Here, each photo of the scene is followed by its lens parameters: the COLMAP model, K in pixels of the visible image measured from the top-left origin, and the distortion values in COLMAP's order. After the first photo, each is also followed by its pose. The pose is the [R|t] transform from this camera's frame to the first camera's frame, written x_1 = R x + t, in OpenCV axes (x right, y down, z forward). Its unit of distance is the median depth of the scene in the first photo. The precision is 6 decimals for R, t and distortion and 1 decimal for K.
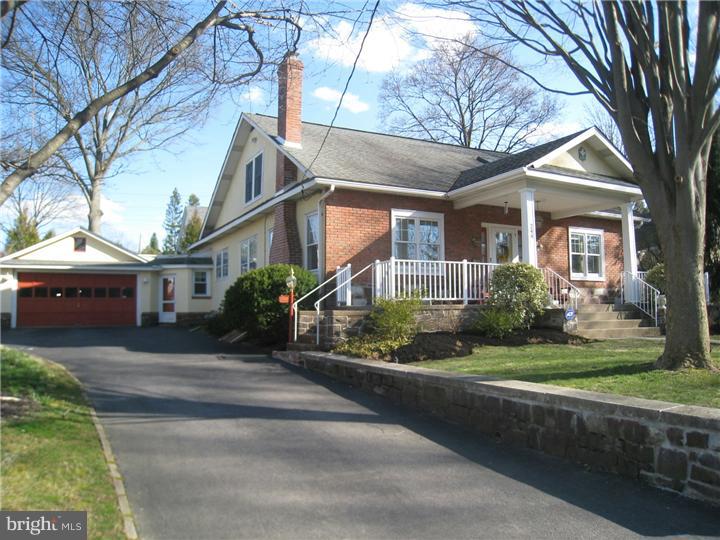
lens RADIAL K [[597.8, 0, 360.0], [0, 597.8, 270.0], [0, 0, 1]] dist [-0.146902, 0.076302]
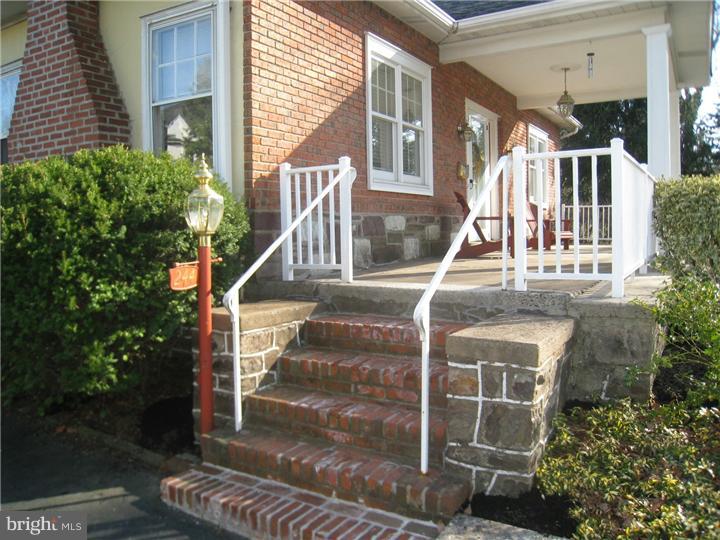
lens RADIAL K [[597.8, 0, 360.0], [0, 597.8, 270.0], [0, 0, 1]] dist [-0.146902, 0.076302]
pose [[0.845380, -0.045745, 0.532202, -0.198555], [-0.026818, 0.991435, 0.127817, 0.010242], [-0.533491, -0.122327, 0.836913, 0.729346]]
